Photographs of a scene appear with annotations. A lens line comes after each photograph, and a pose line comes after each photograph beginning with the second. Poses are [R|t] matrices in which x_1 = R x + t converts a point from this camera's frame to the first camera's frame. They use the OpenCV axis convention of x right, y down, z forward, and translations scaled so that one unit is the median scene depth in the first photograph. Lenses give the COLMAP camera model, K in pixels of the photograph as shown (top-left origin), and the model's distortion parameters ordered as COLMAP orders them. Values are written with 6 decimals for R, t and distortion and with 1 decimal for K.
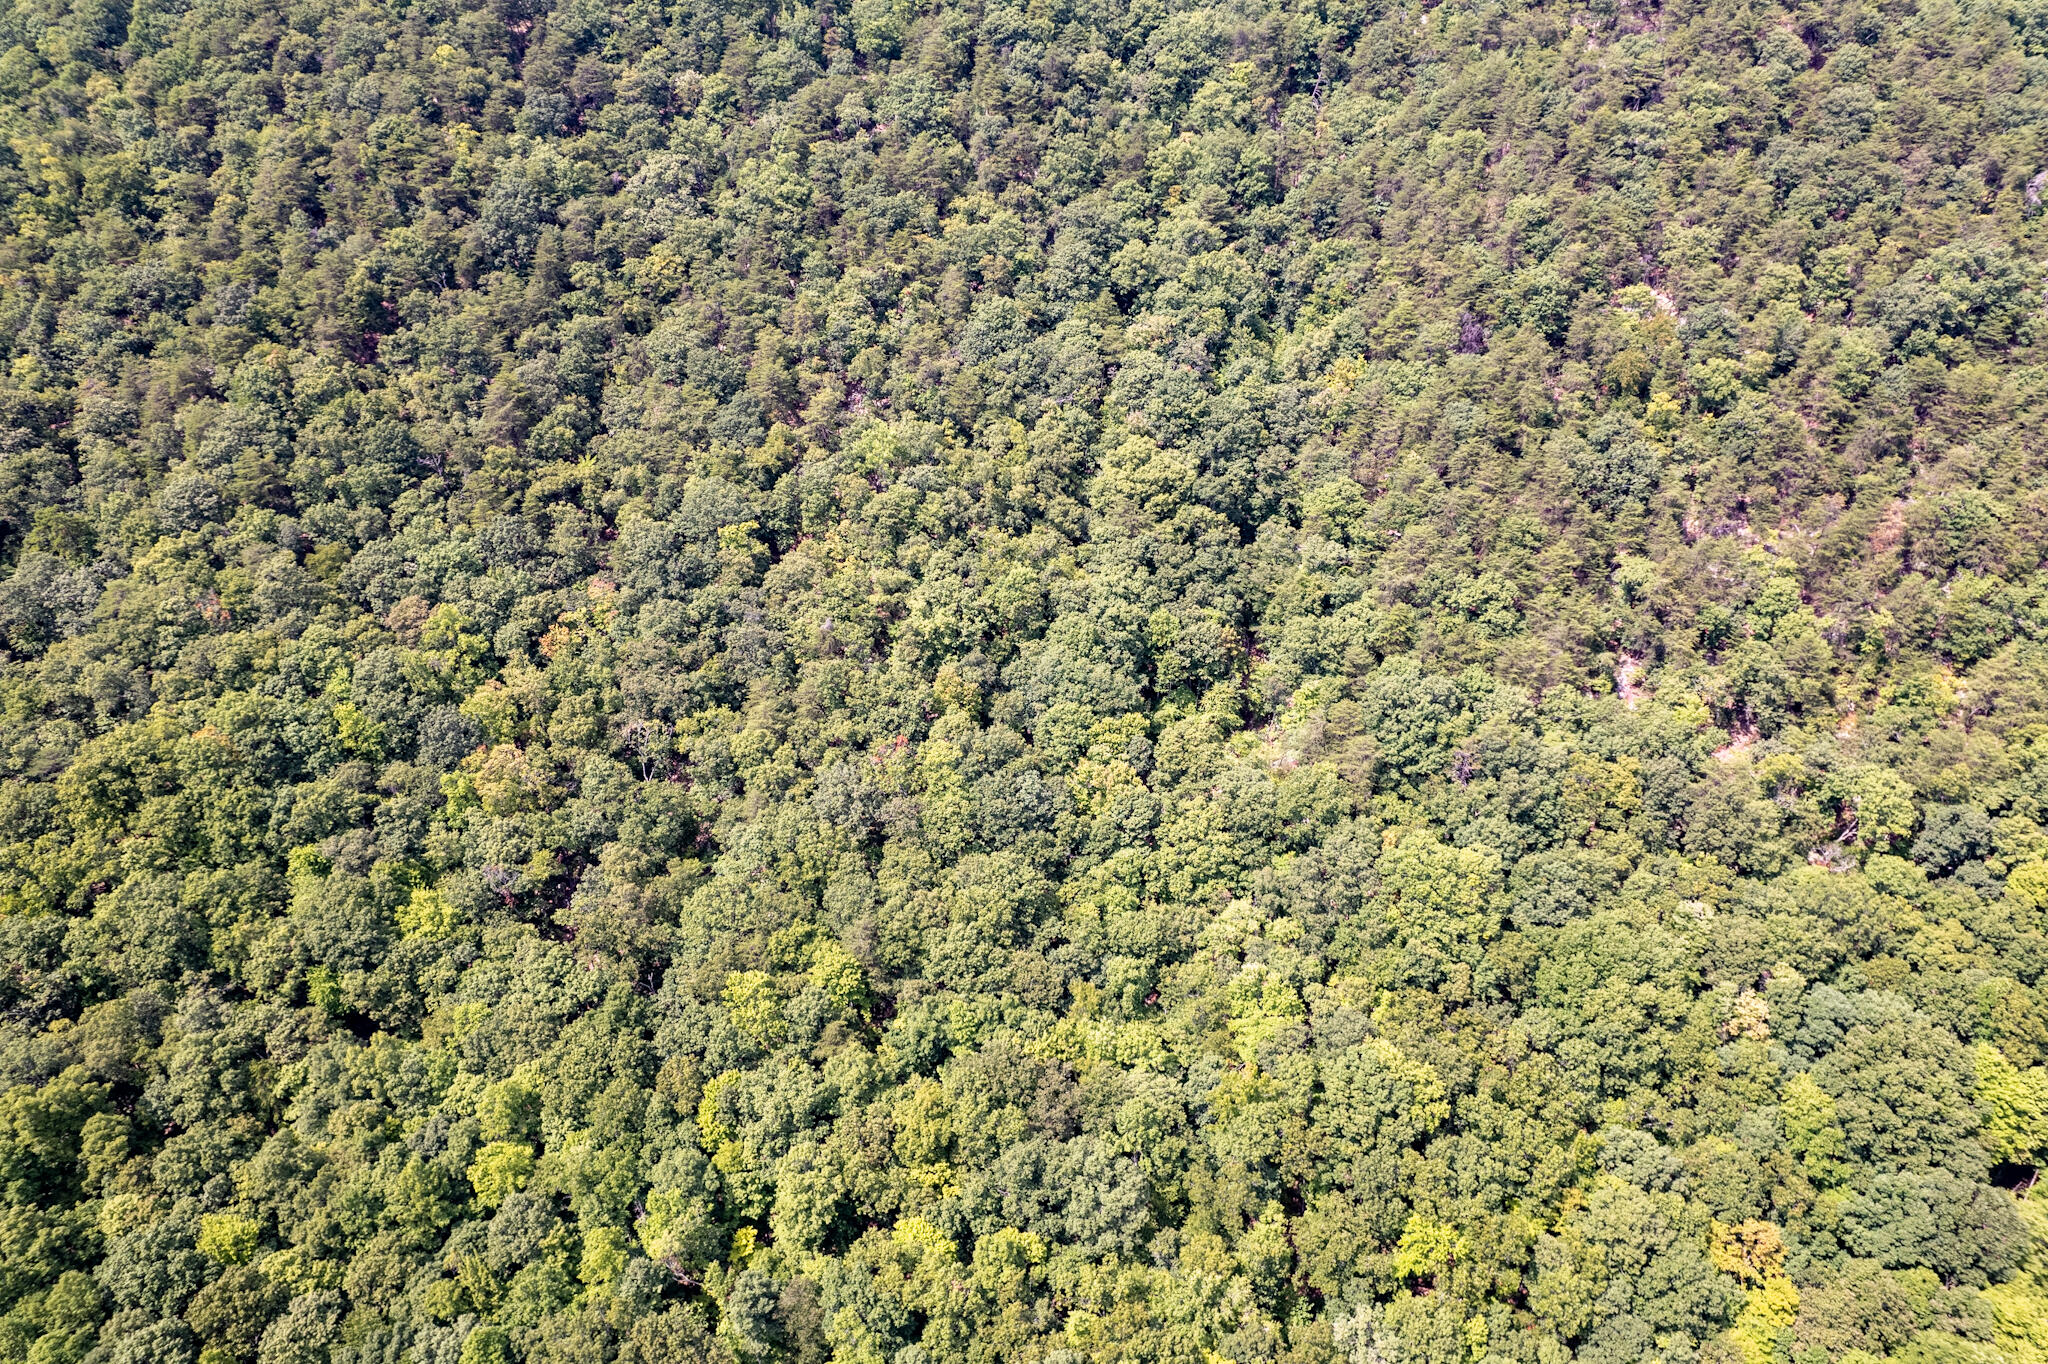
lens RADIAL K [[1312.4, 0, 1031.2], [0, 1312.4, 671.2], [0, 0, 1]] dist [-0.067348, 0.055638]
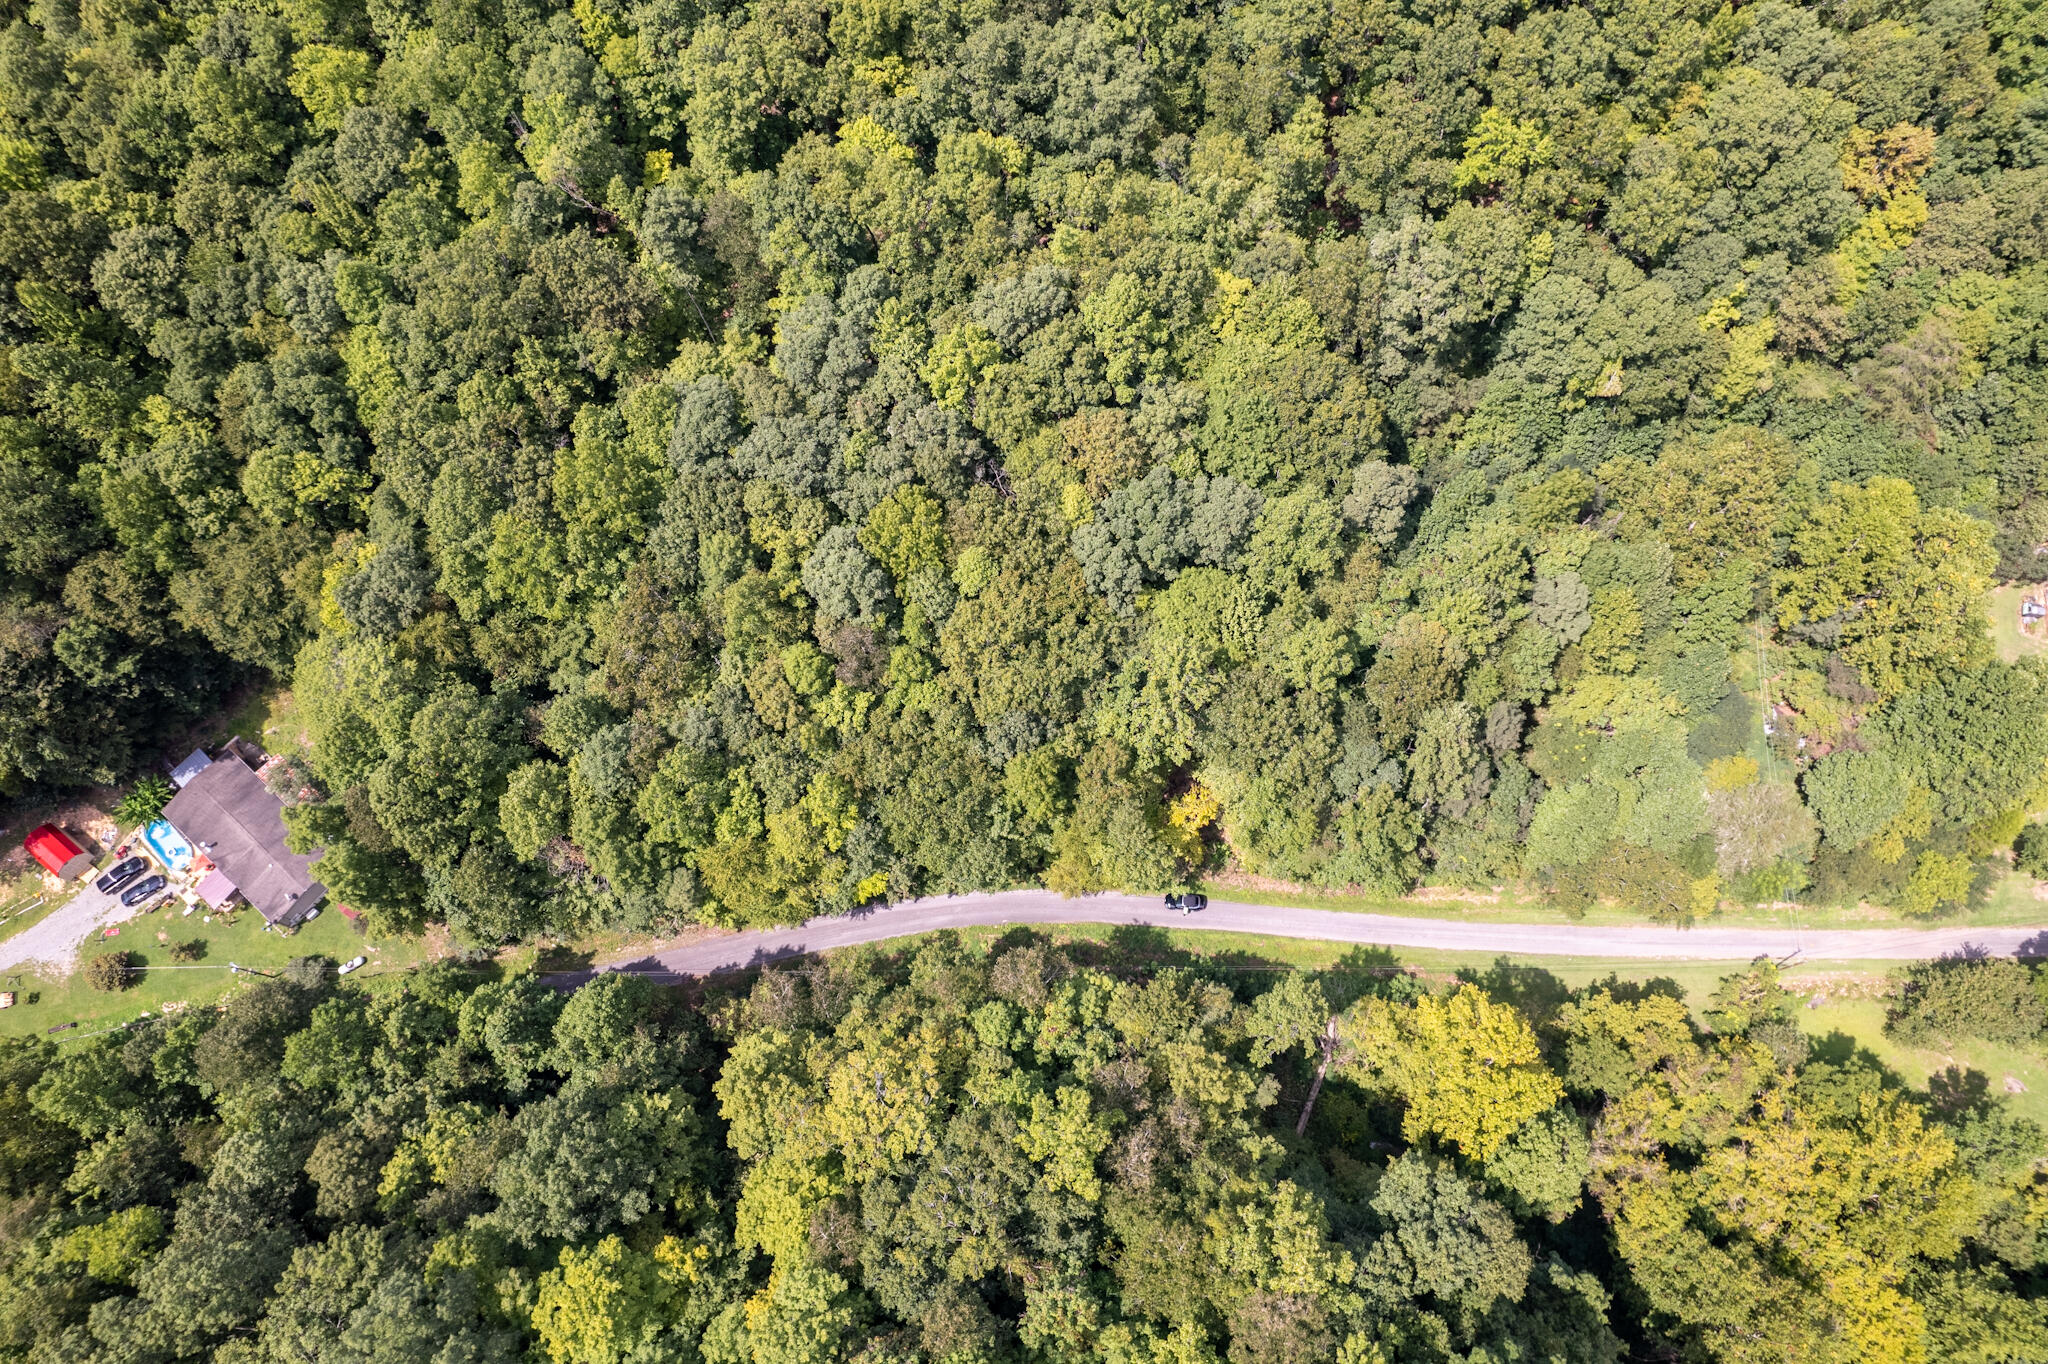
lens RADIAL K [[1312.4, 0, 1038.1], [0, 1312.4, 687.3], [0, 0, 1]] dist [-0.067348, 0.055638]
pose [[0.999876, -0.011989, 0.010227, 0.005775], [0.002684, 0.769073, 0.639155, 0.155365], [-0.015528, -0.639049, 0.769010, 0.141893]]
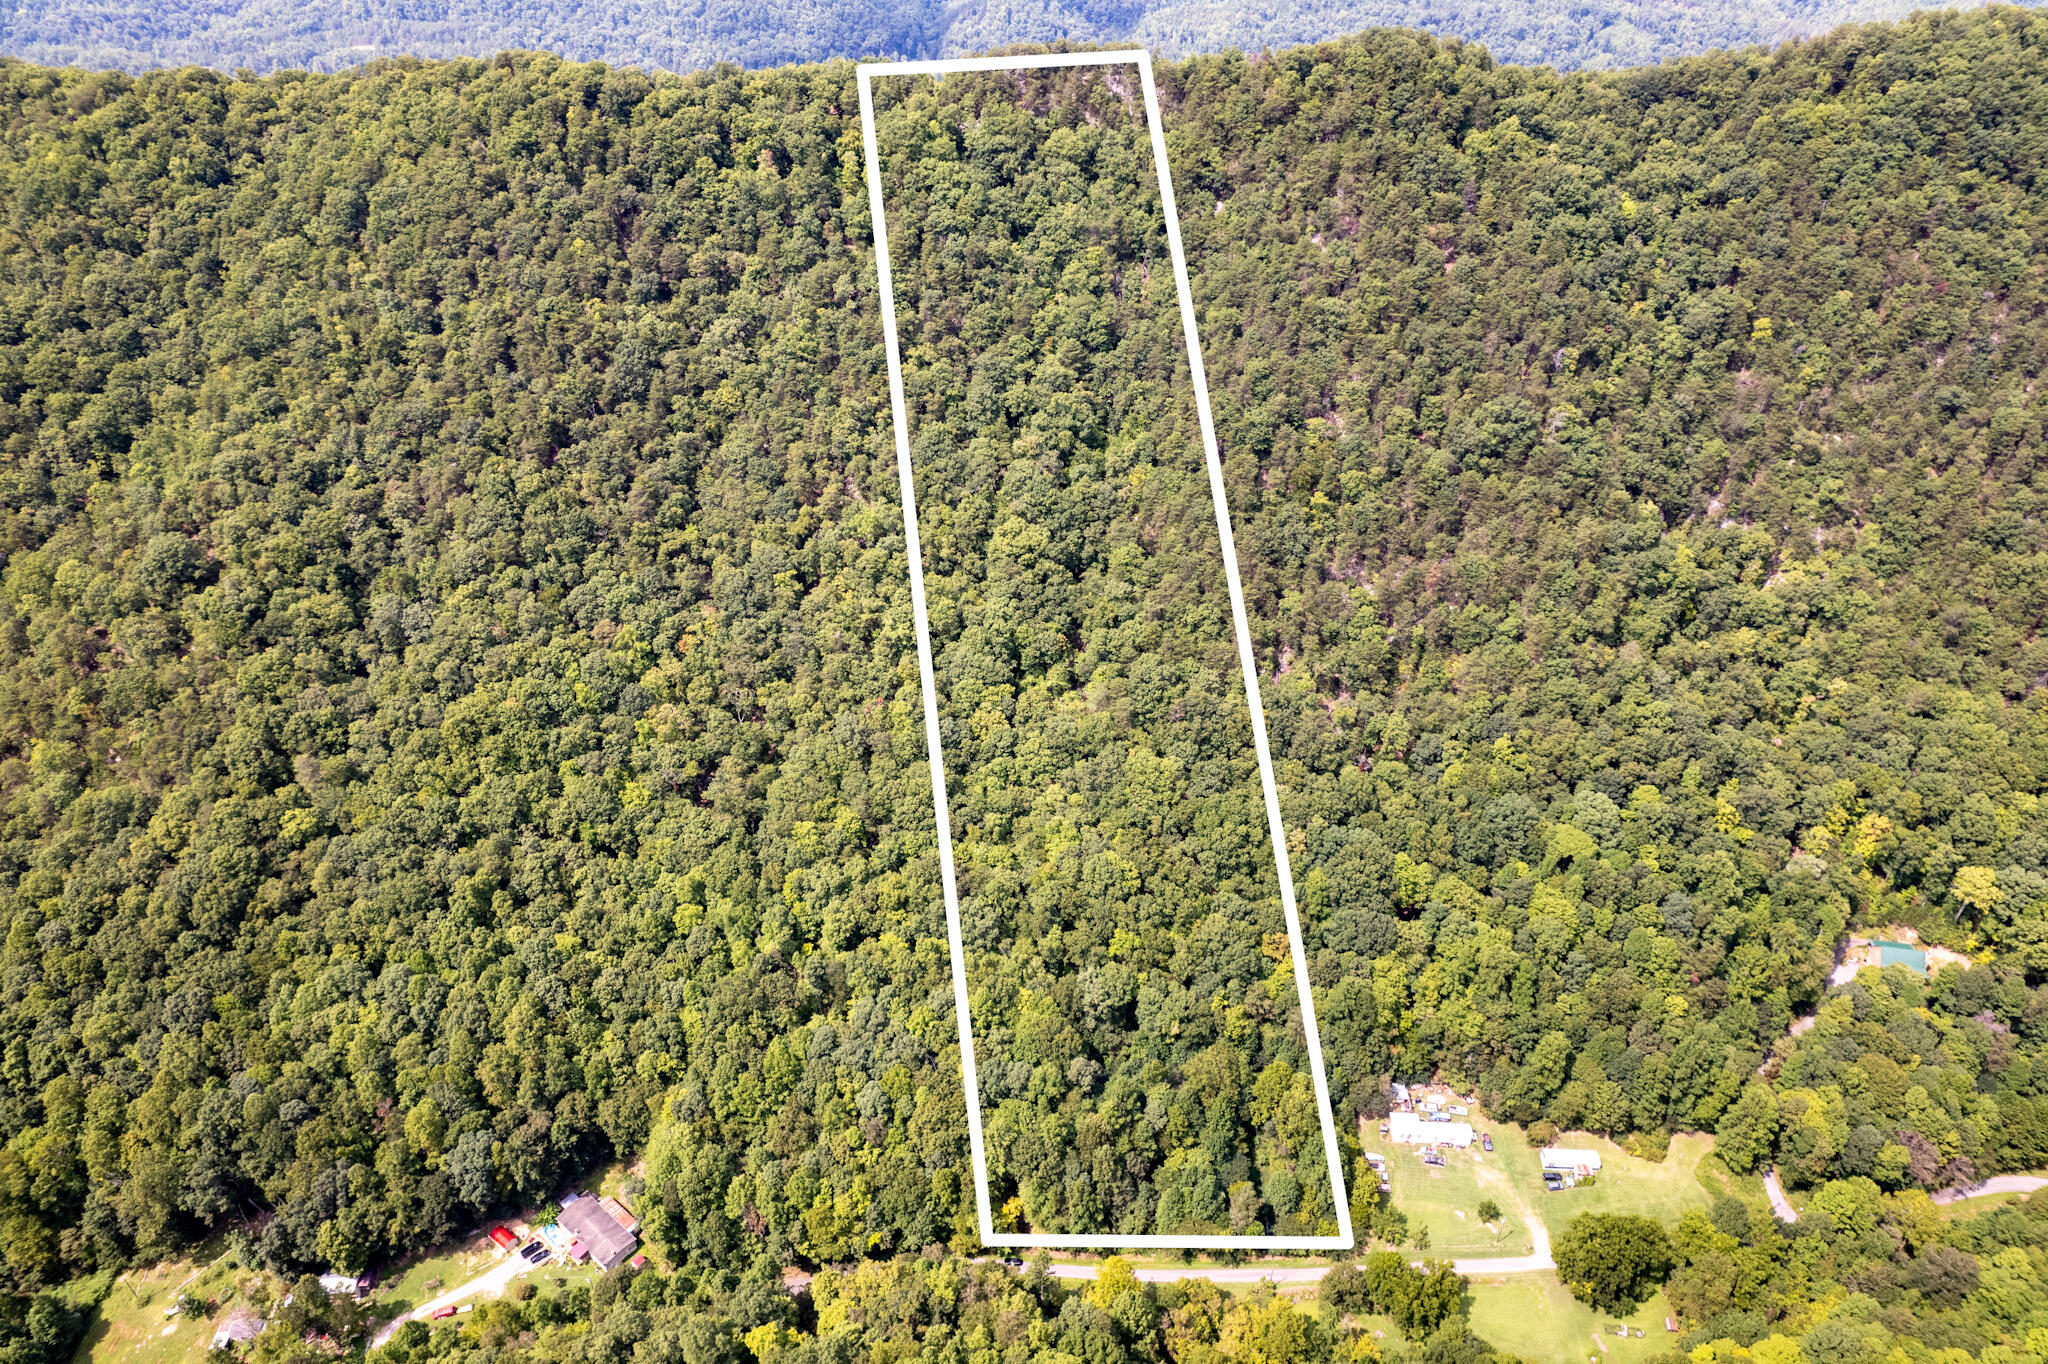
lens RADIAL K [[1312.4, 0, 1027.0], [0, 1312.4, 676.2], [0, 0, 1]] dist [-0.067348, 0.055638]
pose [[0.999961, -0.005788, 0.006689, 0.108885], [0.005114, 0.995295, 0.096753, -0.178928], [-0.007217, -0.096715, 0.995286, -0.951914]]
